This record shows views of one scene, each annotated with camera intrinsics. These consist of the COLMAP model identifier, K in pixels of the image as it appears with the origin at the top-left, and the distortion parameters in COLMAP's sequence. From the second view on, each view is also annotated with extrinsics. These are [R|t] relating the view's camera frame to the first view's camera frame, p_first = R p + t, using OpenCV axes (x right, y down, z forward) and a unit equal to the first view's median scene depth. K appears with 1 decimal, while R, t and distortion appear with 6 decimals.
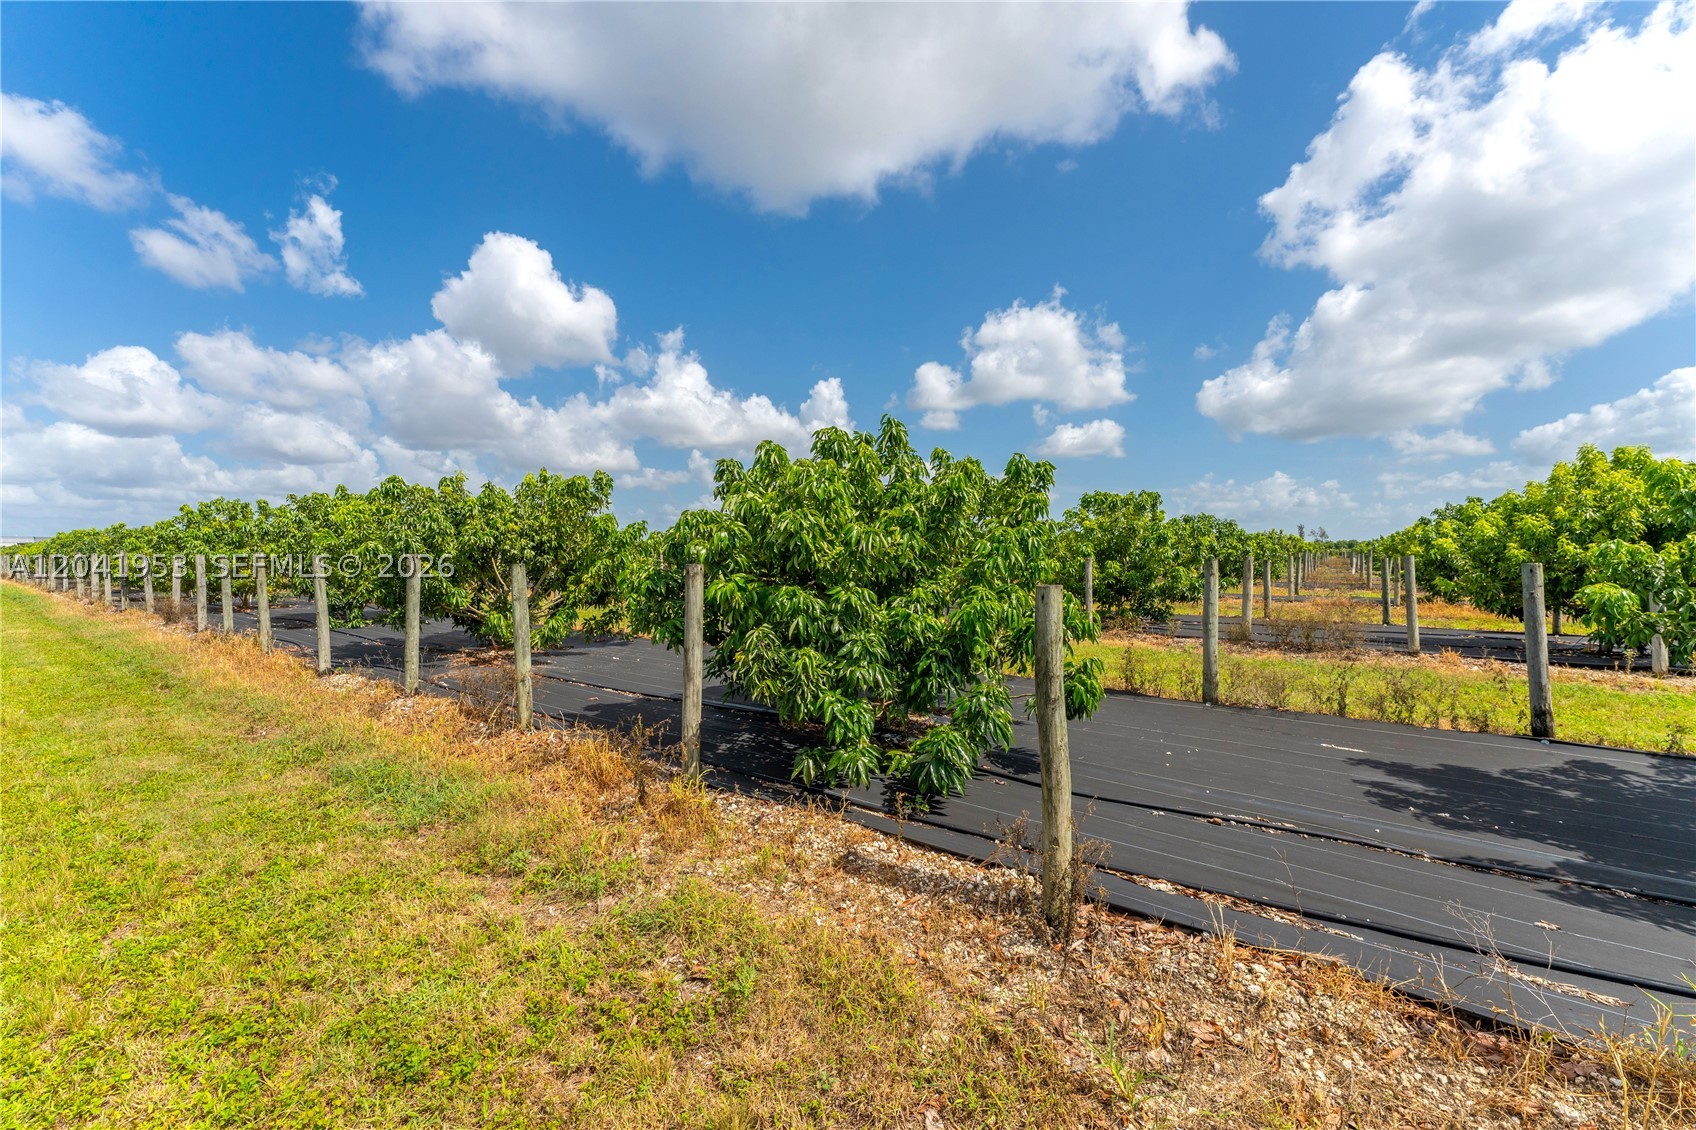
lens RADIAL K [[698.1, 0, 850.9], [0, 698.1, 558.4], [0, 0, 1]] dist [-0.000052, 0.000030]
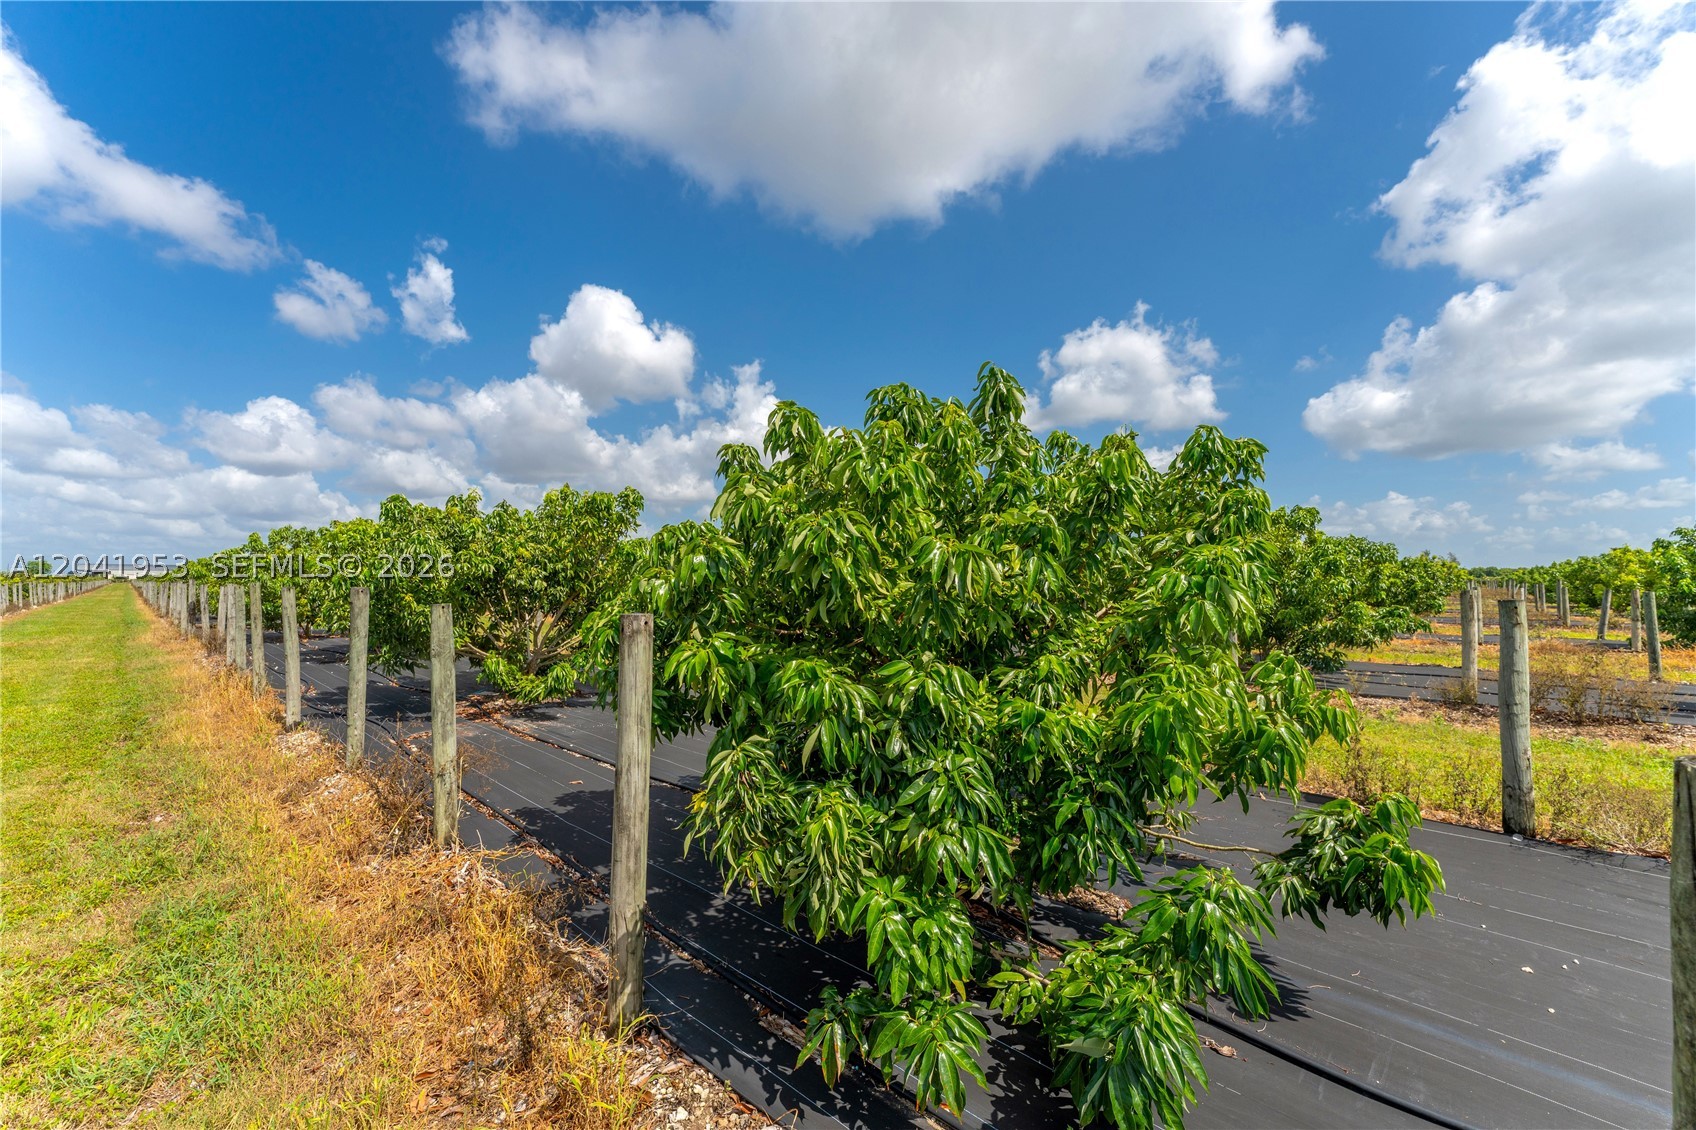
lens RADIAL K [[683.6, 0, 809.6], [0, 683.6, 584.8], [0, 0, 1]] dist [-0.029872, 0.000133]
pose [[0.986015, 0.002660, -0.166637, -0.000375], [-0.002780, 0.999996, -0.000488, -0.007071], [0.166635, 0.000944, 0.986018, 0.237106]]
